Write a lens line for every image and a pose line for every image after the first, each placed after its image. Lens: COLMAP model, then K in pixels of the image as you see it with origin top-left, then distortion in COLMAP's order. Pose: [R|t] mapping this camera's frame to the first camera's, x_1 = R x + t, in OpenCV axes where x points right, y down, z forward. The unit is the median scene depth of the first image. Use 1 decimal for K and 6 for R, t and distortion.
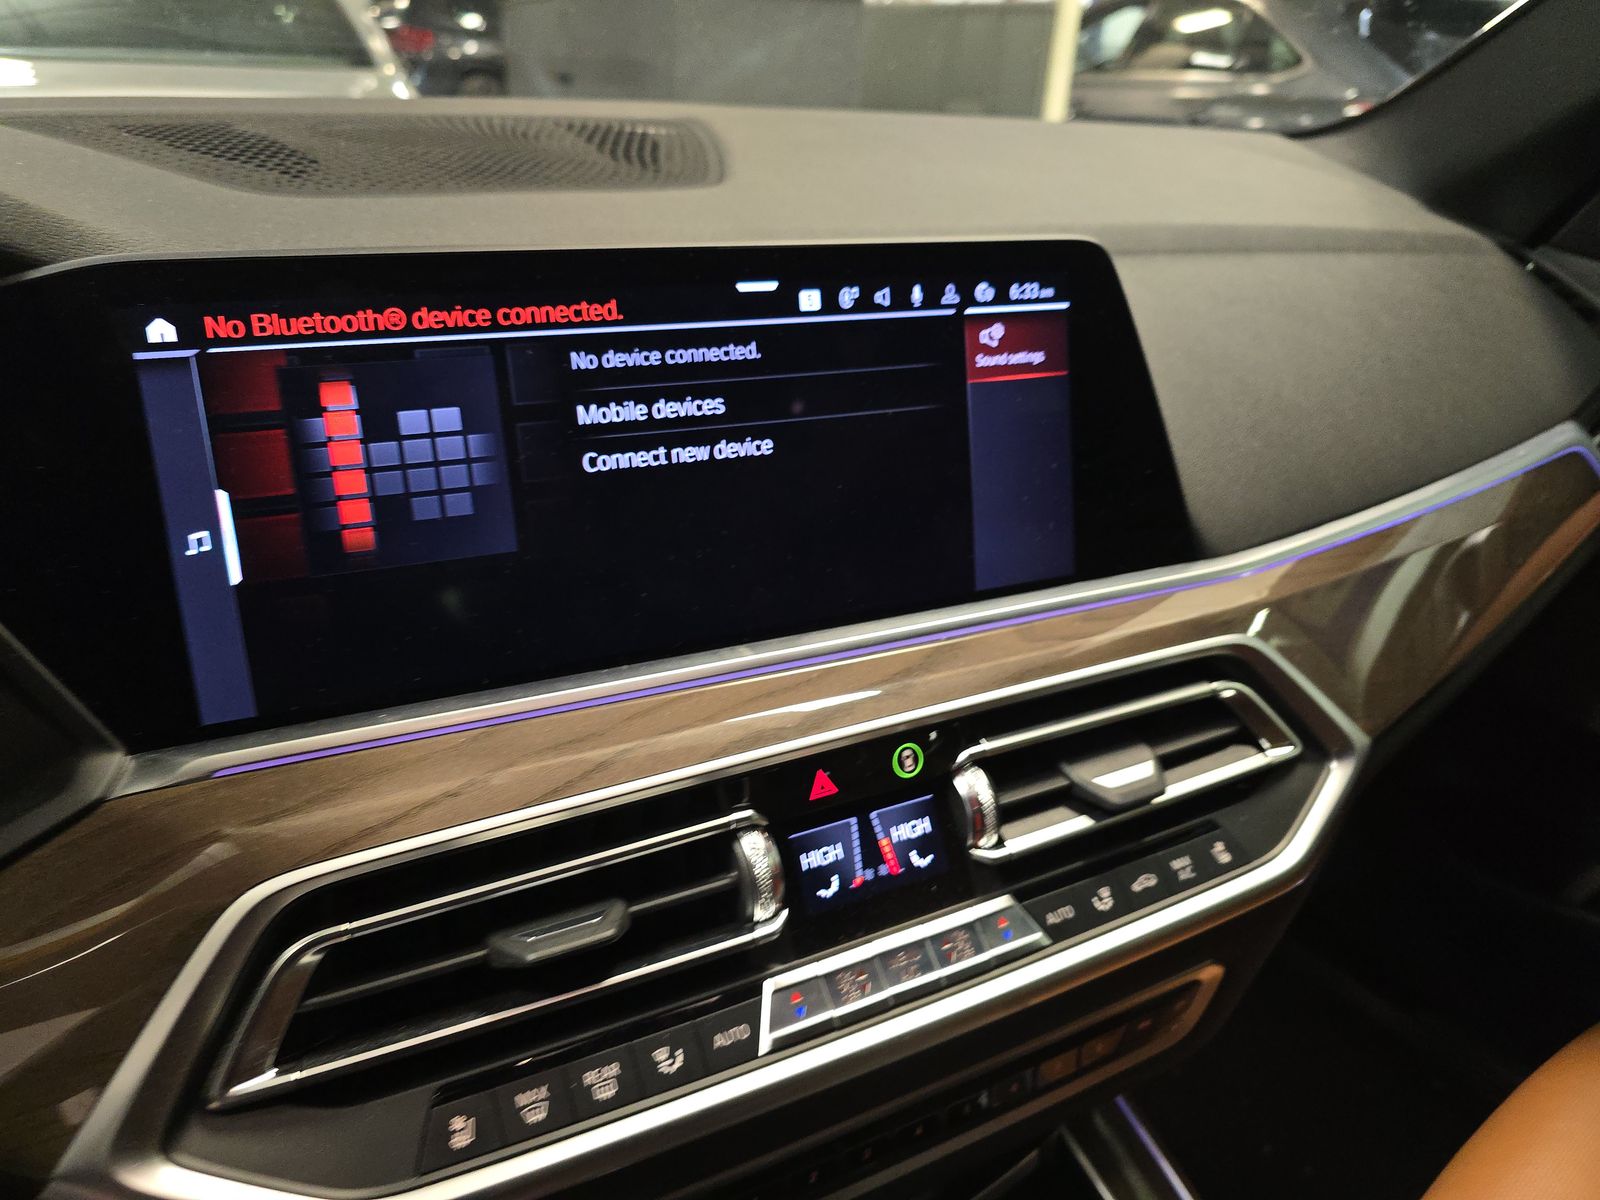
lens RADIAL K [[1081.0, 0, 828.8], [0, 1081.0, 632.5], [0, 0, 1]] dist [0.052293, -0.055482]
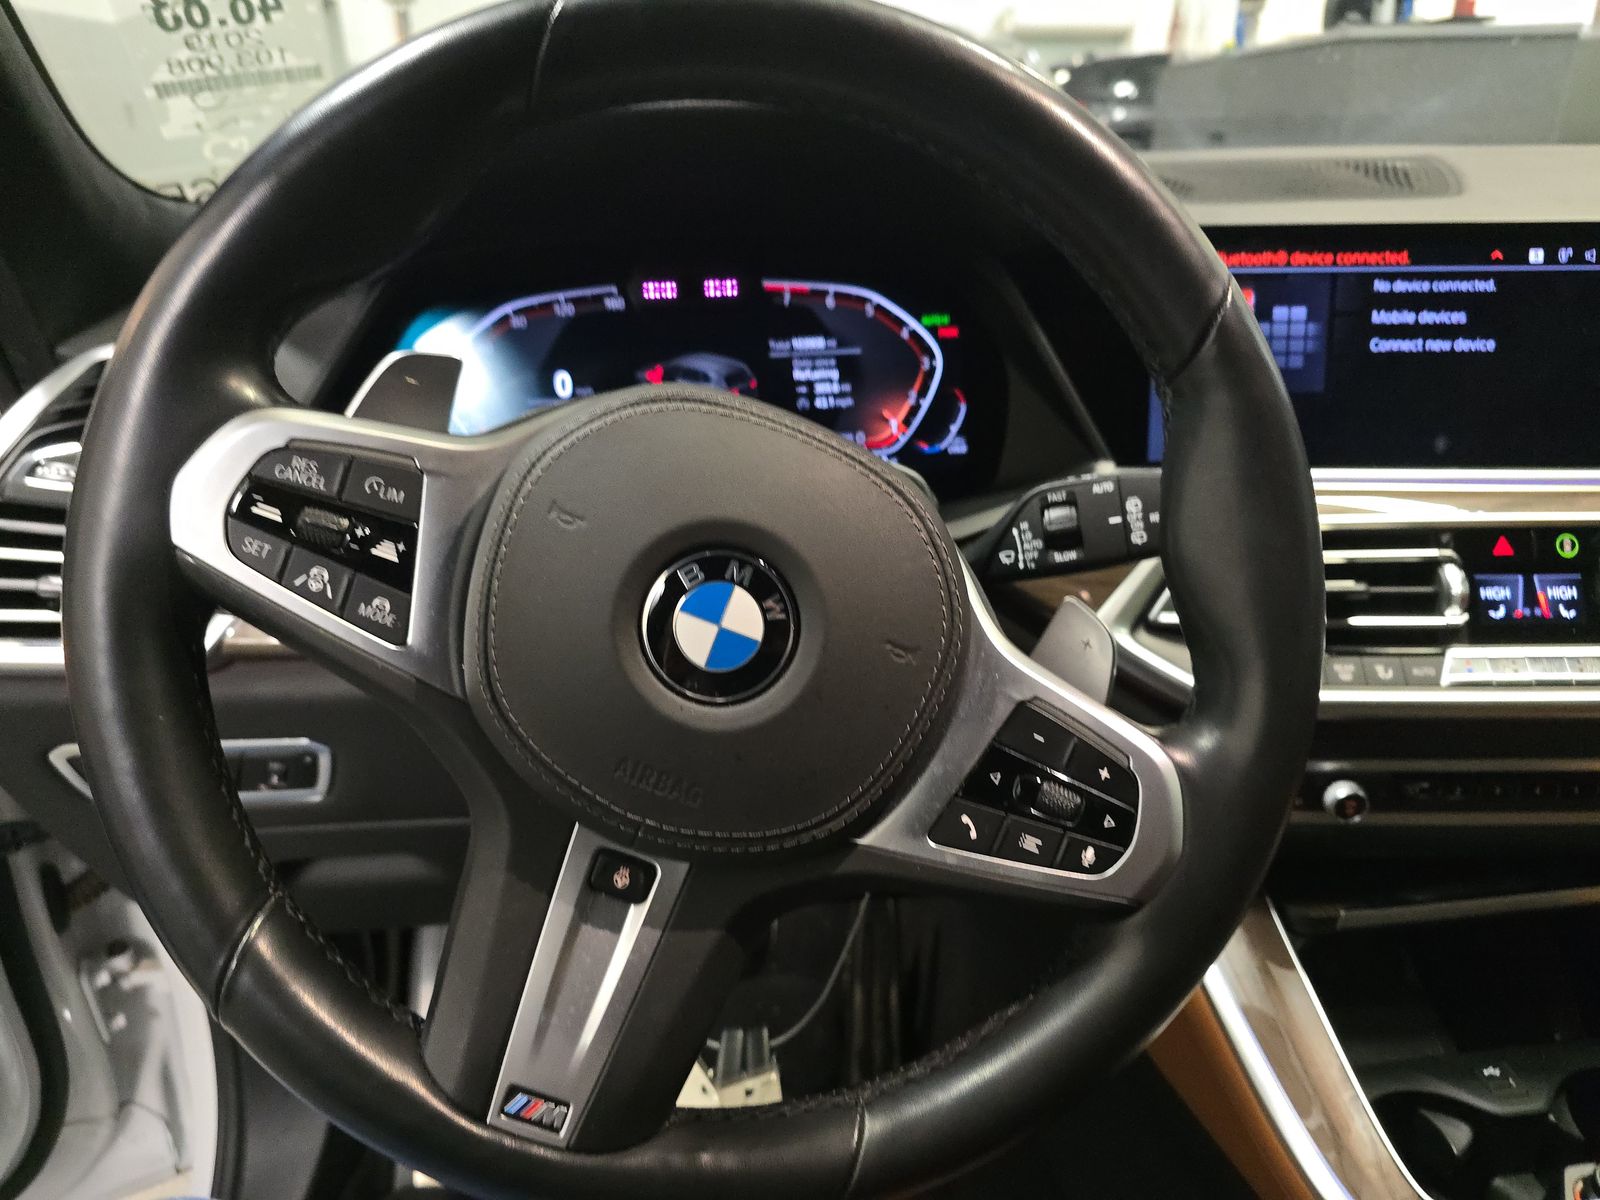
lens RADIAL K [[1162.0, 0, 801.3], [0, 1162.0, 616.6], [0, 0, 1]] dist [-0.002417, -0.000339]
pose [[0.875635, 0.140222, -0.462171, -0.105545], [-0.176944, 0.983531, -0.036839, 0.483678], [0.449394, 0.114036, 0.886026, -0.957662]]
